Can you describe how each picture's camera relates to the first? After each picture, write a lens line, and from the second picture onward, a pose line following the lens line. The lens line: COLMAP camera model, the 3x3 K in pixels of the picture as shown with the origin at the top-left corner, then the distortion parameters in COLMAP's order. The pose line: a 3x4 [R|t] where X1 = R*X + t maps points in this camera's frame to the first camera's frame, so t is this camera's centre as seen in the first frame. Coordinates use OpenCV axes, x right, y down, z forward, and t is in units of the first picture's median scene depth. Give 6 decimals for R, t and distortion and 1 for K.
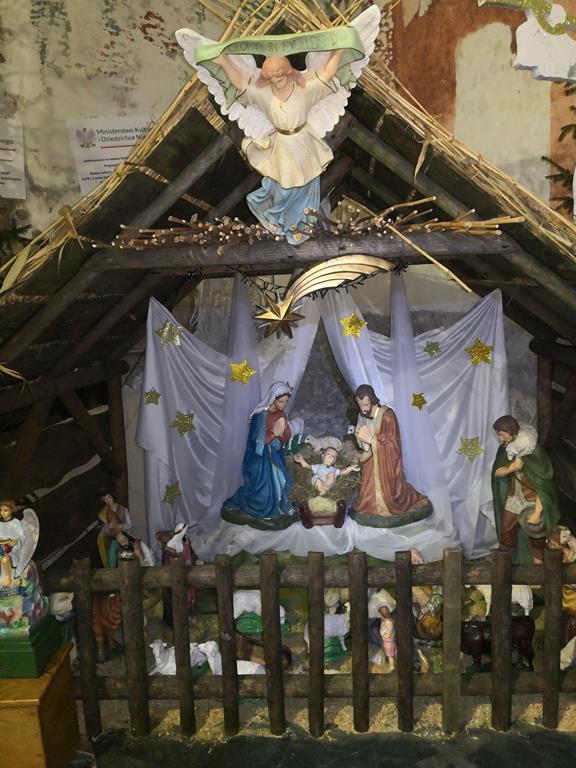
lens RADIAL K [[610.4, 0, 290.7], [0, 610.4, 386.1], [0, 0, 1]] dist [-0.009011, -0.007655]
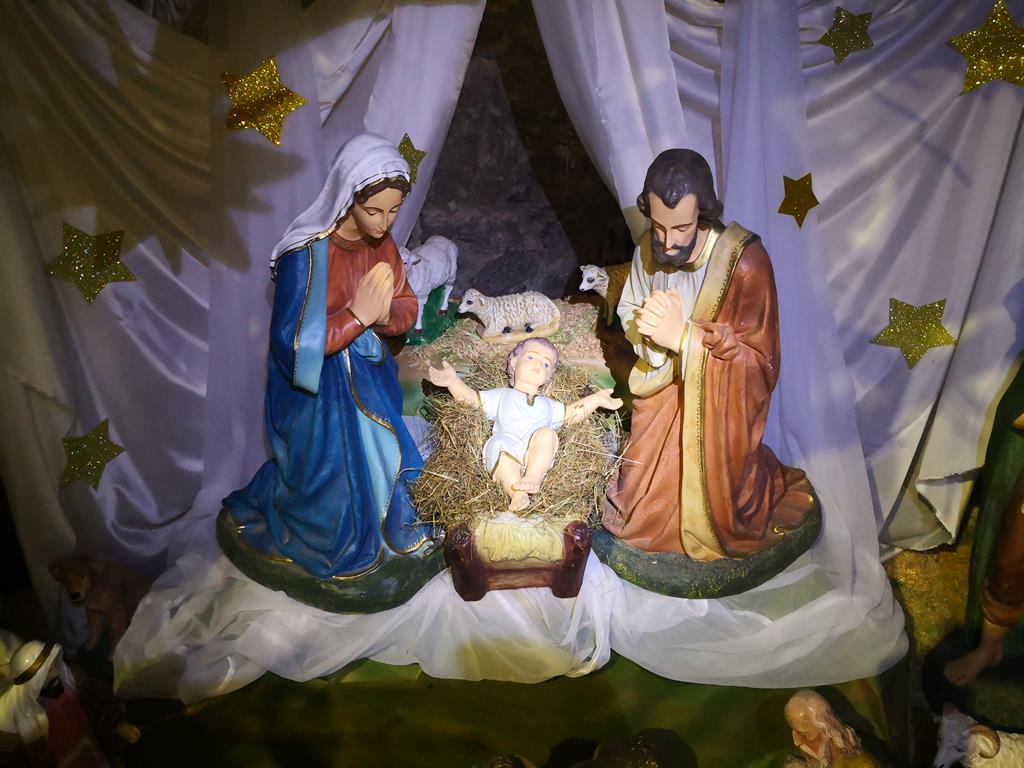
lens RADIAL K [[813.8, 0, 512.7], [0, 813.8, 378.3], [0, 0, 1]] dist [-0.009011, -0.007655]
pose [[0.995701, -0.013214, 0.091682, 0.011242], [-0.013320, 0.959058, 0.282895, -0.005826], [-0.091667, -0.282900, 0.954759, 0.615176]]
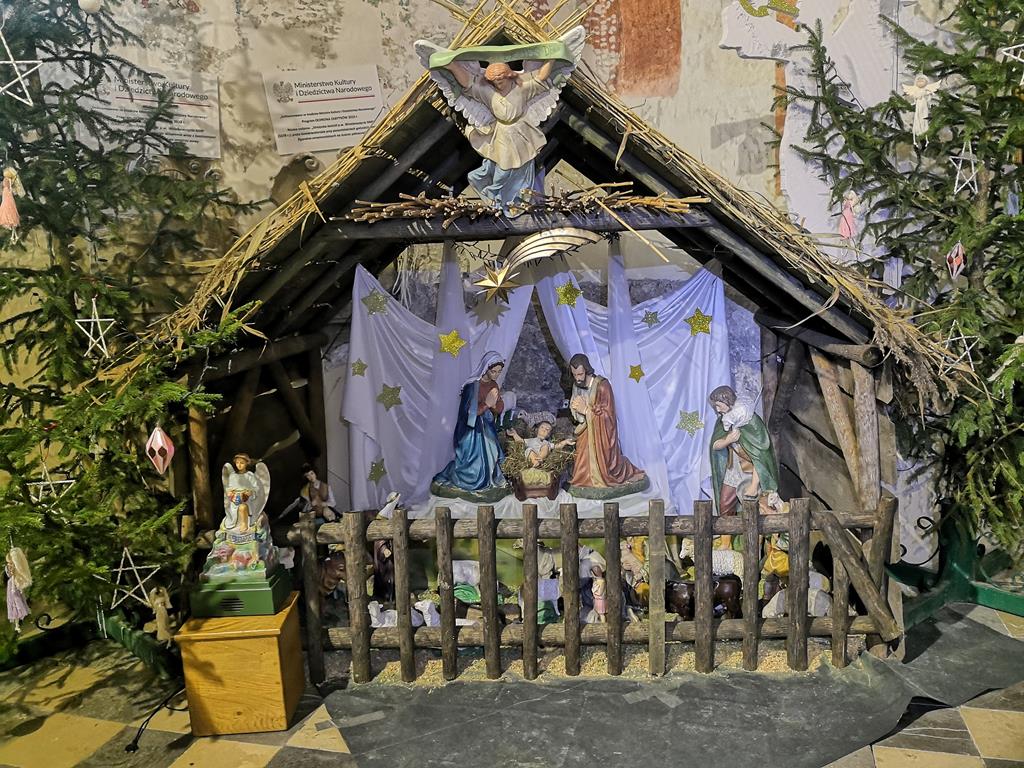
lens RADIAL K [[813.8, 0, 512.7], [0, 813.8, 378.3], [0, 0, 1]] dist [-0.009011, -0.007655]
pose [[0.999719, 0.001697, 0.023638, -0.016667], [-0.001661, 0.999997, -0.001543, 0.038729], [-0.023640, 0.001504, 0.999719, -0.304834]]
